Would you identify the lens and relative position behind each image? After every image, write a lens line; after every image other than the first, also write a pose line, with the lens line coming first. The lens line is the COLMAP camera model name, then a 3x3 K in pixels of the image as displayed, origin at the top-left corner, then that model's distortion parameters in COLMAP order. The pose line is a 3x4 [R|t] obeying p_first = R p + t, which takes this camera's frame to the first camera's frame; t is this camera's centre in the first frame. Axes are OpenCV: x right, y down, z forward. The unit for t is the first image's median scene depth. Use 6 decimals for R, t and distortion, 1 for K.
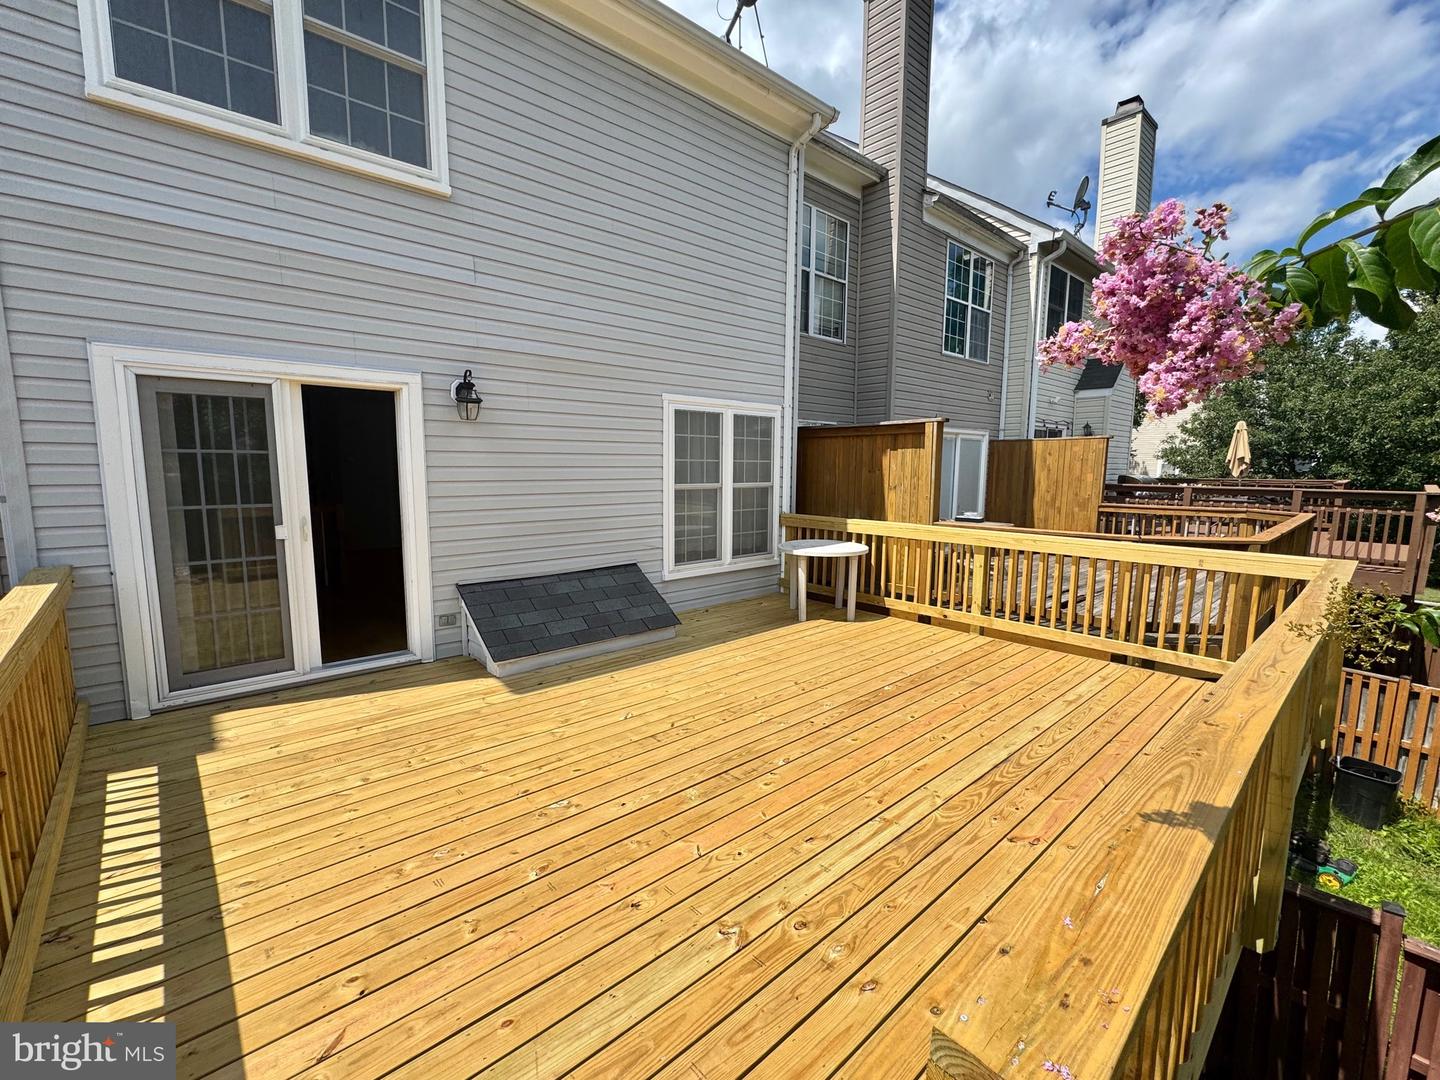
lens RADIAL K [[625.3, 0, 720.4], [0, 625.3, 536.2], [0, 0, 1]] dist [0.000074, -0.000171]
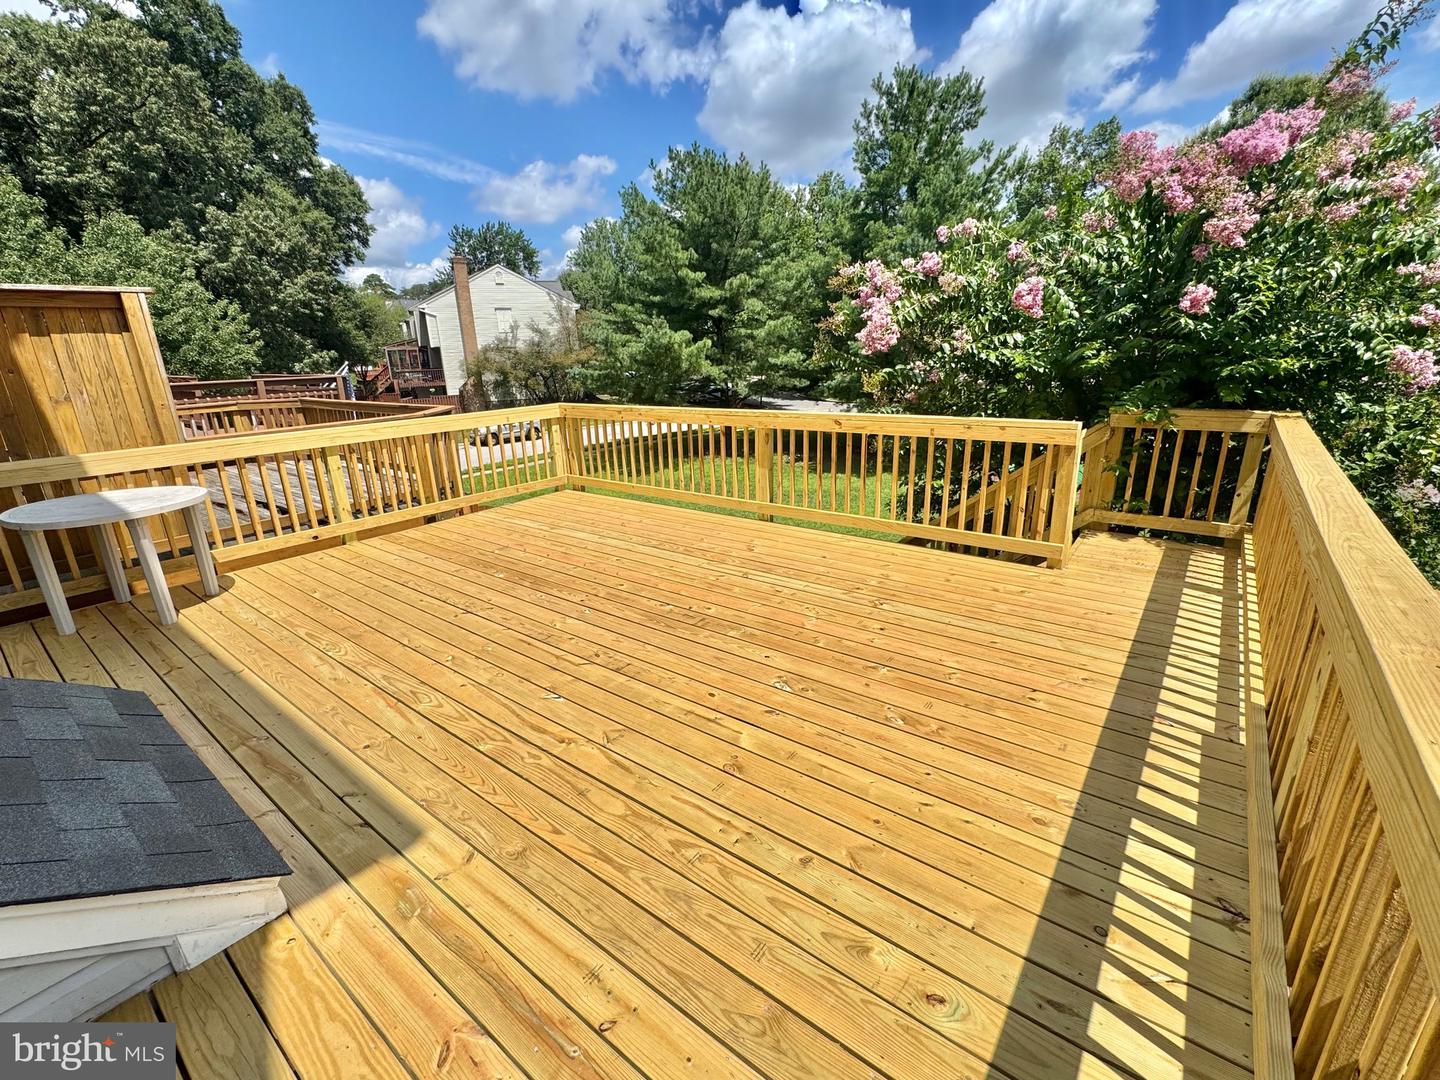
lens RADIAL K [[625.3, 0, 714.8], [0, 625.3, 540.5], [0, 0, 1]] dist [0.000074, -0.000171]
pose [[-0.157735, -0.293640, 0.942812, -0.721030], [0.147278, 0.937090, 0.316498, -0.078457], [-0.976437, 0.188778, -0.104565, 0.755395]]
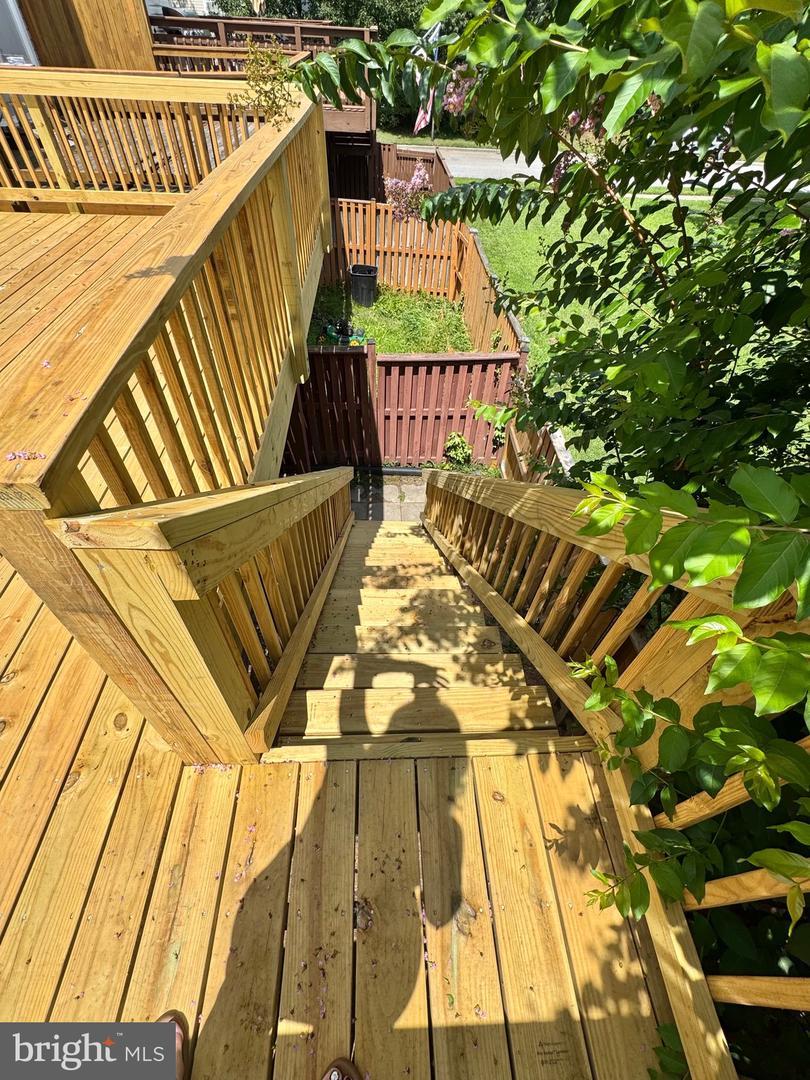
lens RADIAL K [[469.0, 0, 403.7], [0, 469.0, 538.0], [0, 0, 1]] dist [0.000074, -0.000171]
pose [[0.647413, -0.551340, 0.526194, 0.075489], [0.060774, 0.725565, 0.685465, 0.063464], [-0.759712, -0.411800, 0.503248, -0.018523]]
